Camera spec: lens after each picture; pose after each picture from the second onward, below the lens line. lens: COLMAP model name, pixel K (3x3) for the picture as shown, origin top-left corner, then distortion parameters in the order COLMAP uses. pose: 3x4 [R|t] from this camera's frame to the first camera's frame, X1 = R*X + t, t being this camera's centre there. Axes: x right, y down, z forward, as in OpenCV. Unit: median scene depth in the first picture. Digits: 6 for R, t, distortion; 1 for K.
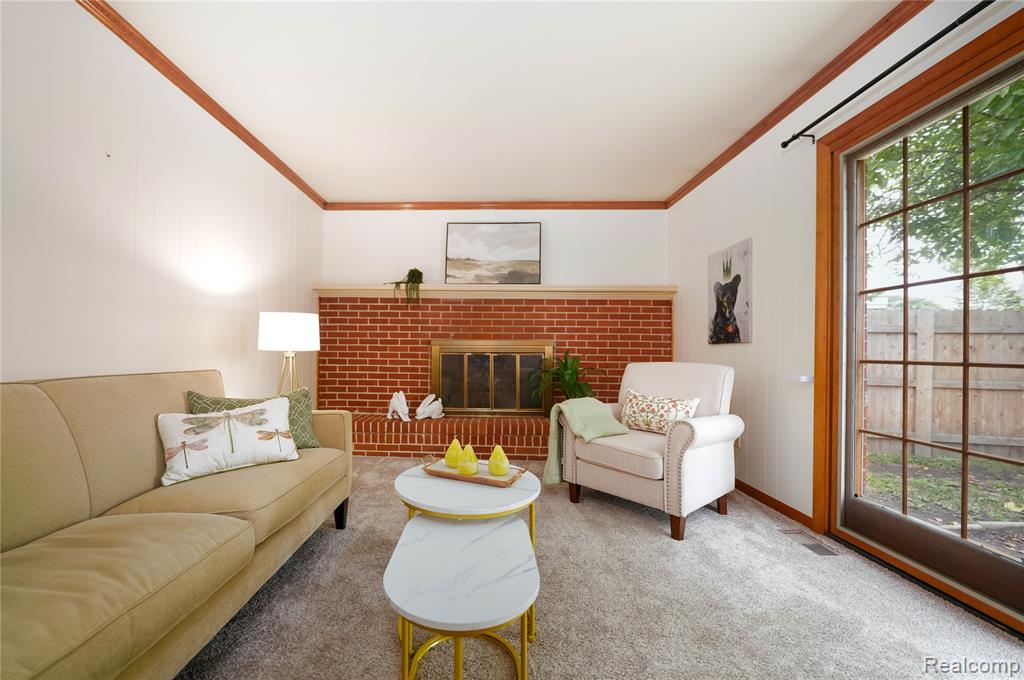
lens RADIAL K [[371.1, 0, 520.0], [0, 371.1, 359.3], [0, 0, 1]] dist [-0.011536, 0.000830]
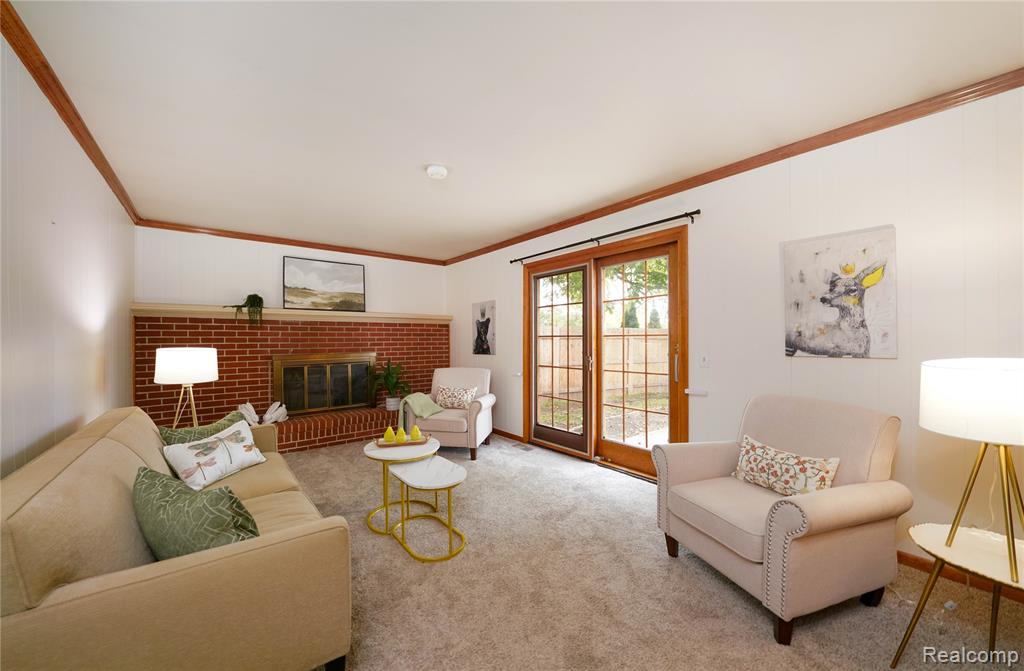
lens RADIAL K [[370.7, 0, 513.7], [0, 370.7, 337.1], [0, 0, 1]] dist [-0.001321, 0.000068]
pose [[0.747199, -0.010753, 0.664513, -0.548457], [0.005496, 0.999935, 0.010002, -0.145972], [-0.664577, -0.003821, 0.747210, -0.474782]]
